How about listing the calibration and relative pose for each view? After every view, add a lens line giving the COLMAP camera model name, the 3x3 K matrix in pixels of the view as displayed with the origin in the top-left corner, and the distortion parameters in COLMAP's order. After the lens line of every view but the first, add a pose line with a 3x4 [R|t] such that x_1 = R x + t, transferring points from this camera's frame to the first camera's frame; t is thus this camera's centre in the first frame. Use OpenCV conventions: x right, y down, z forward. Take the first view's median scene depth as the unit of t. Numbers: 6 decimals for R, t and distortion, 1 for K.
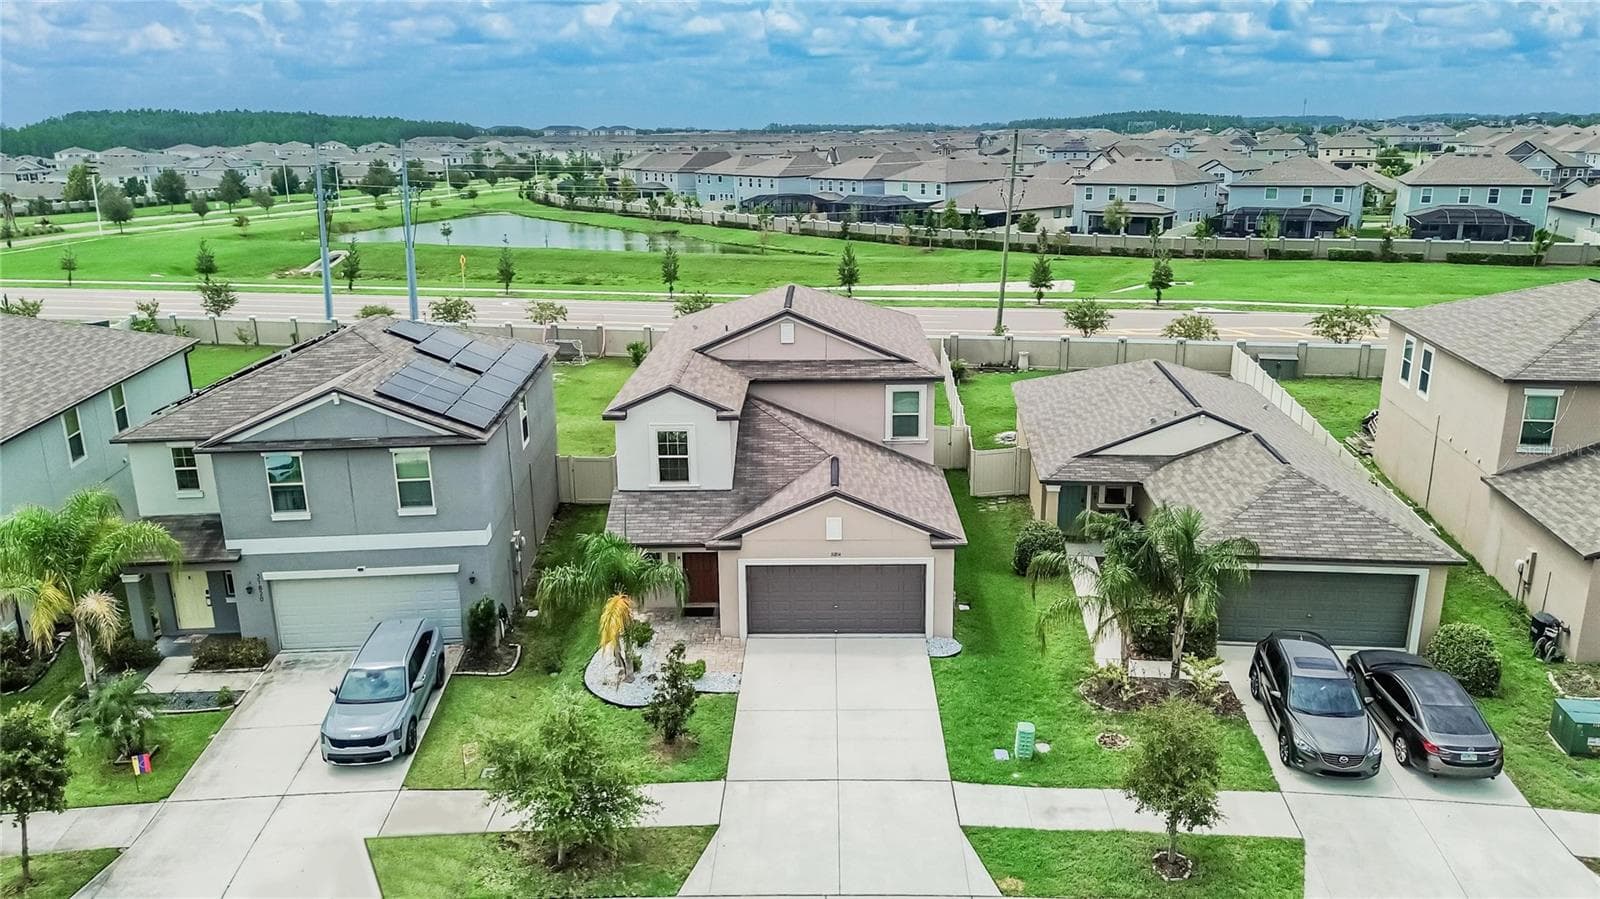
lens RADIAL K [[1204.8, 0, 800.0], [0, 1204.8, 449.5], [0, 0, 1]] dist [0.139430, -0.177361]
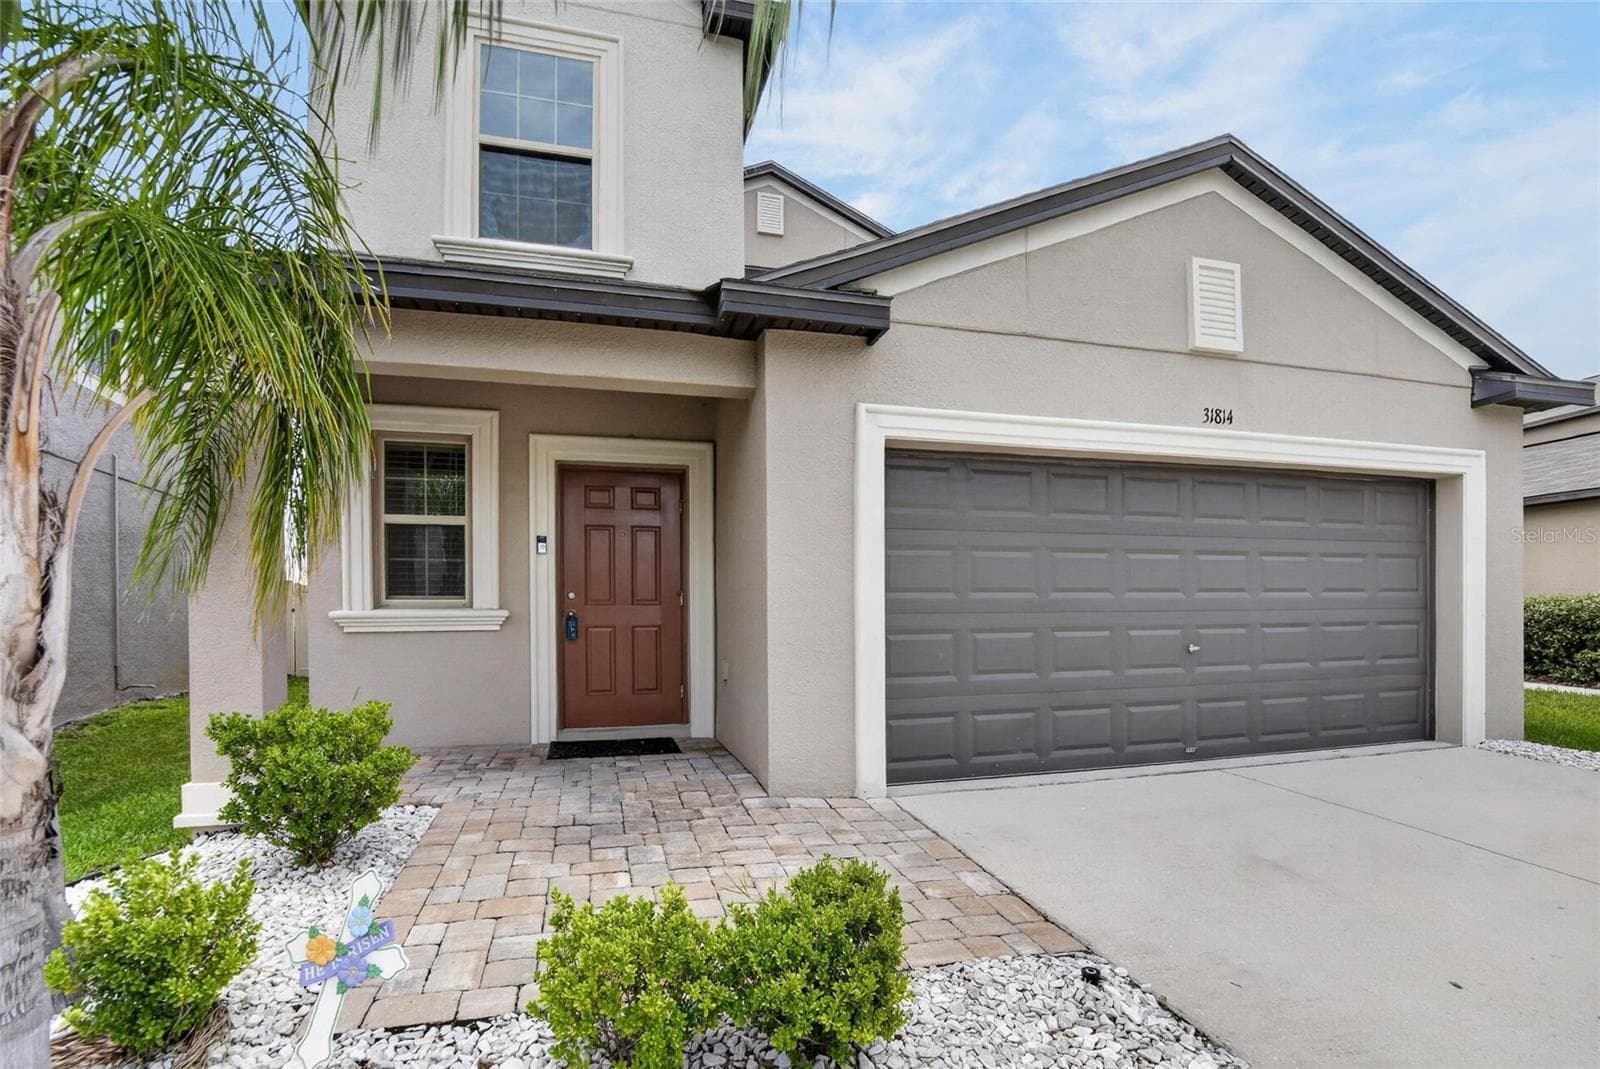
lens RADIAL K [[741.9, 0, 797.3], [0, 741.9, 615.3], [0, 0, 1]] dist [-0.024949, 0.000257]
pose [[0.955933, 0.008444, 0.293462, -0.098111], [0.072749, 0.961598, -0.264644, 0.158084], [-0.284427, 0.274331, 0.918610, 0.870254]]
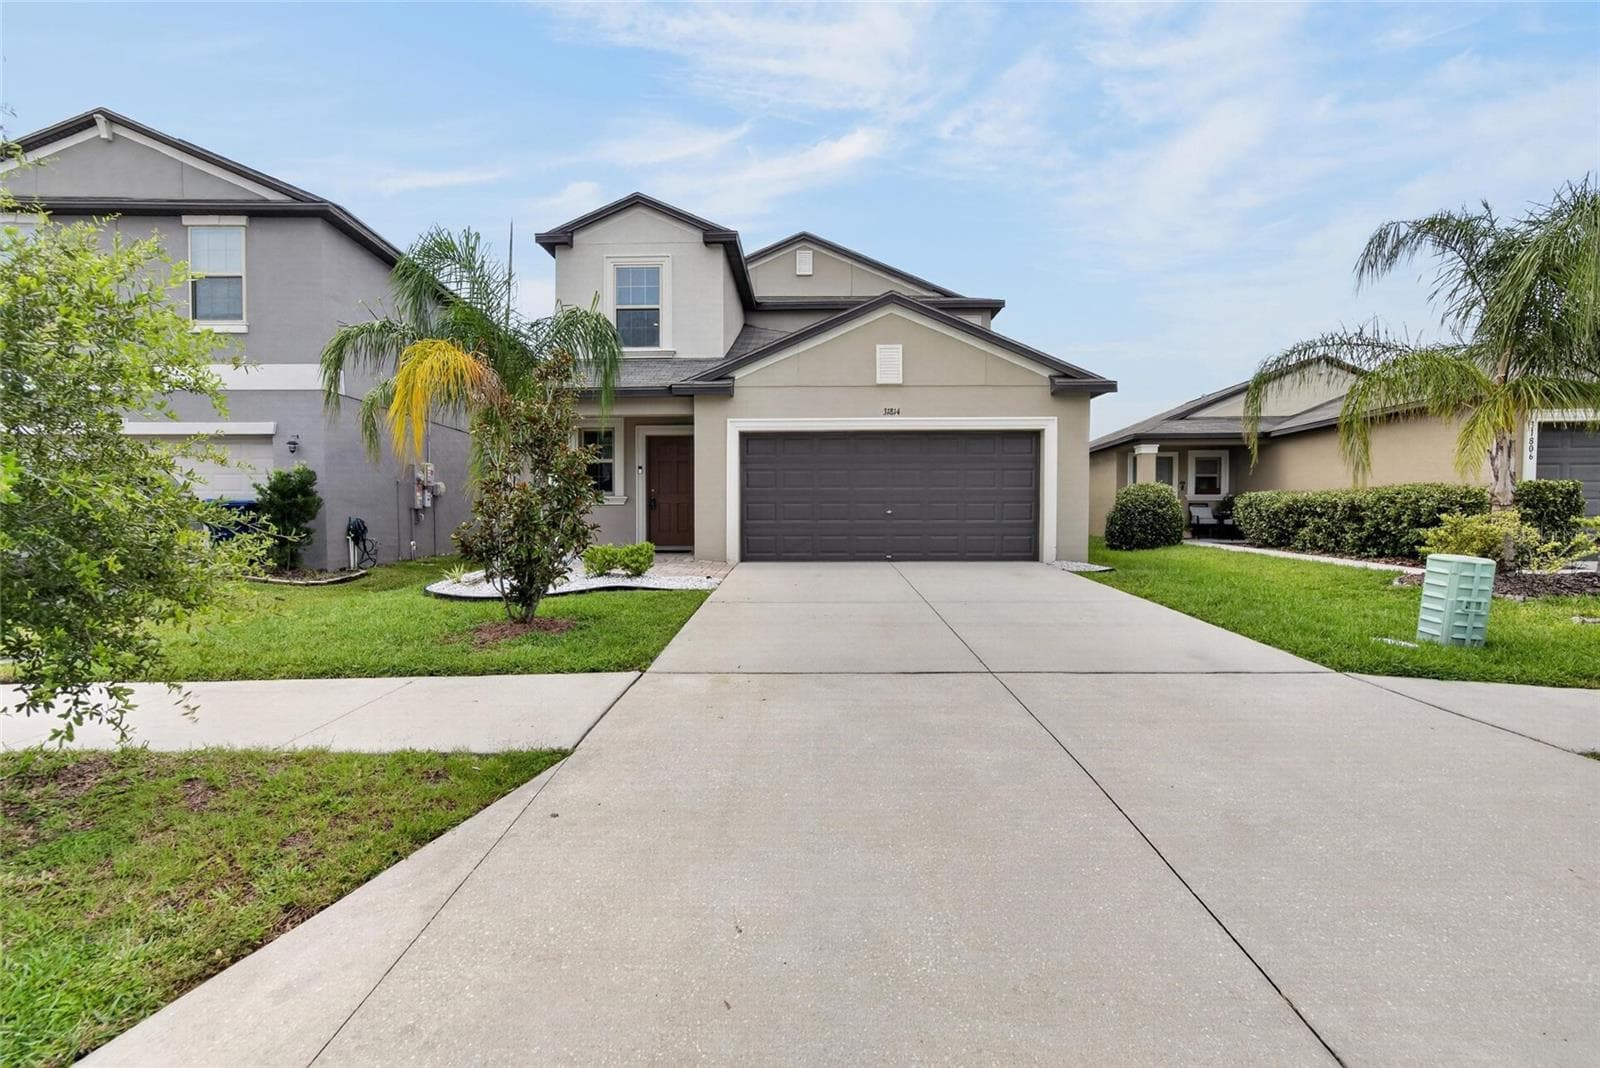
lens RADIAL K [[721.9, 0, 791.8], [0, 721.9, 548.8], [0, 0, 1]] dist [-0.042628, 0.012936]
pose [[0.999857, 0.016630, -0.002961, -0.016978], [-0.016861, 0.972022, -0.234285, 0.230622], [-0.001018, 0.234302, 0.972163, 0.652671]]
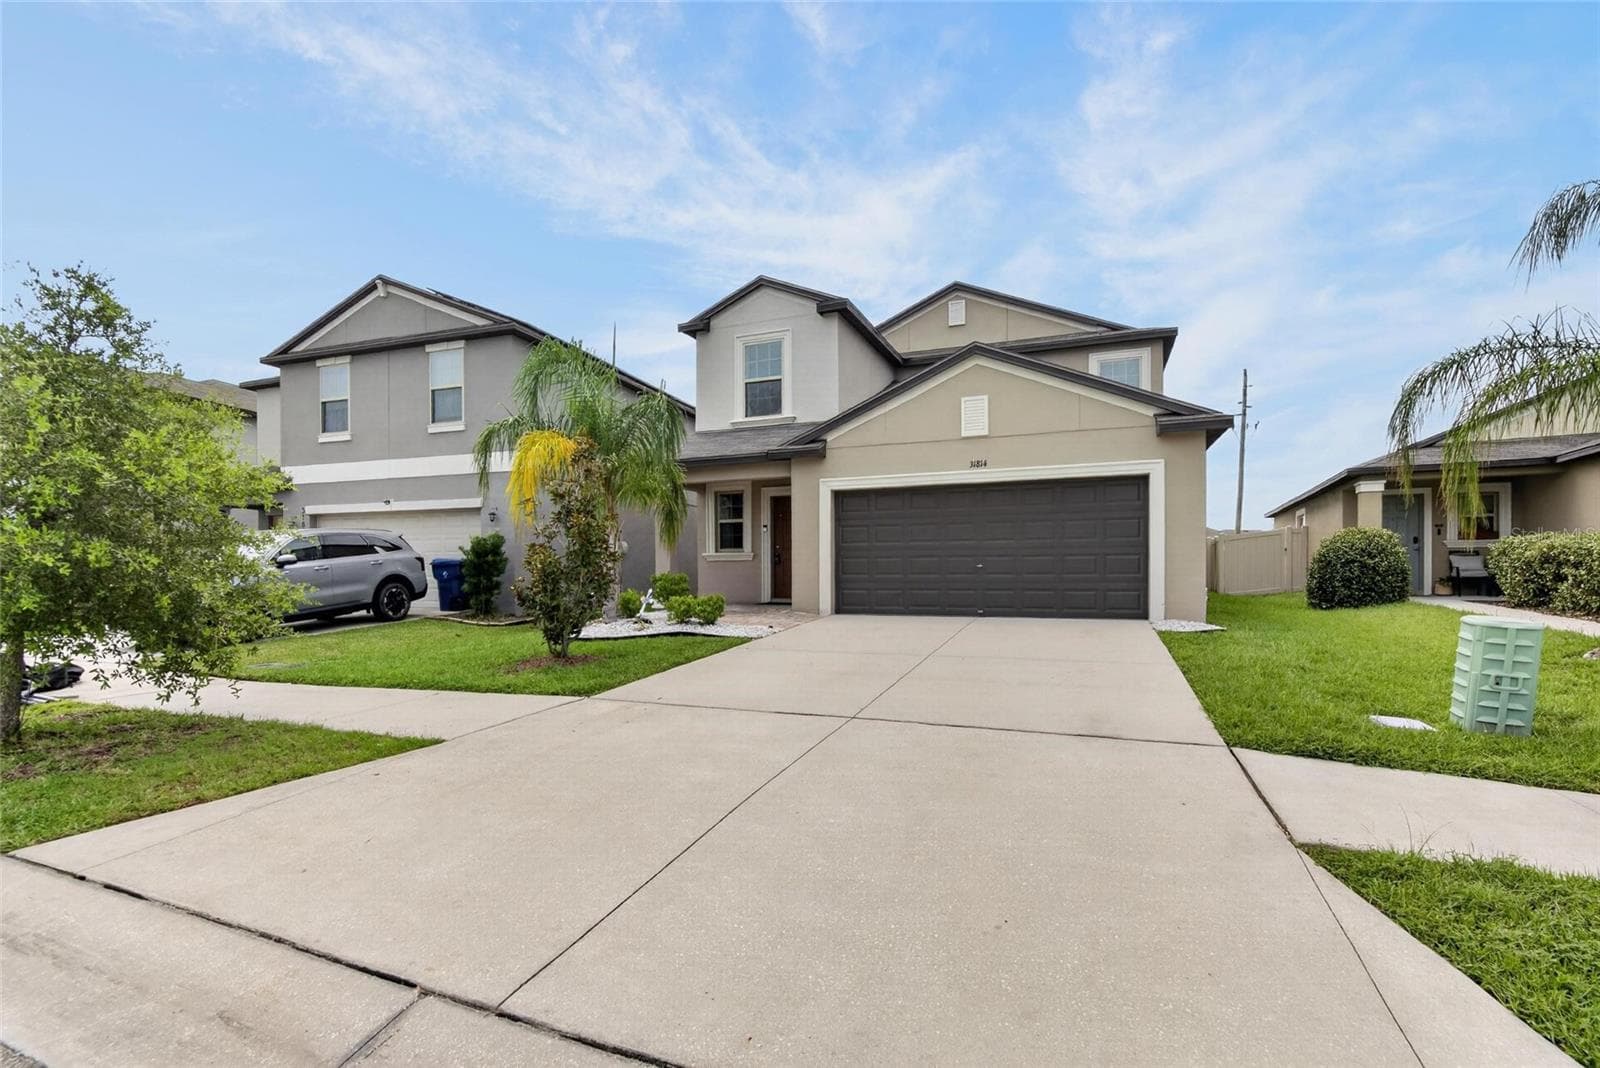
lens RADIAL K [[737.1, 0, 778.9], [0, 737.1, 584.3], [0, 0, 1]] dist [-0.025596, 0.000116]
pose [[0.928933, 0.019391, -0.369740, 0.071174], [-0.113271, 0.965631, -0.233938, 0.231613], [0.352496, 0.259193, 0.899203, 0.642691]]
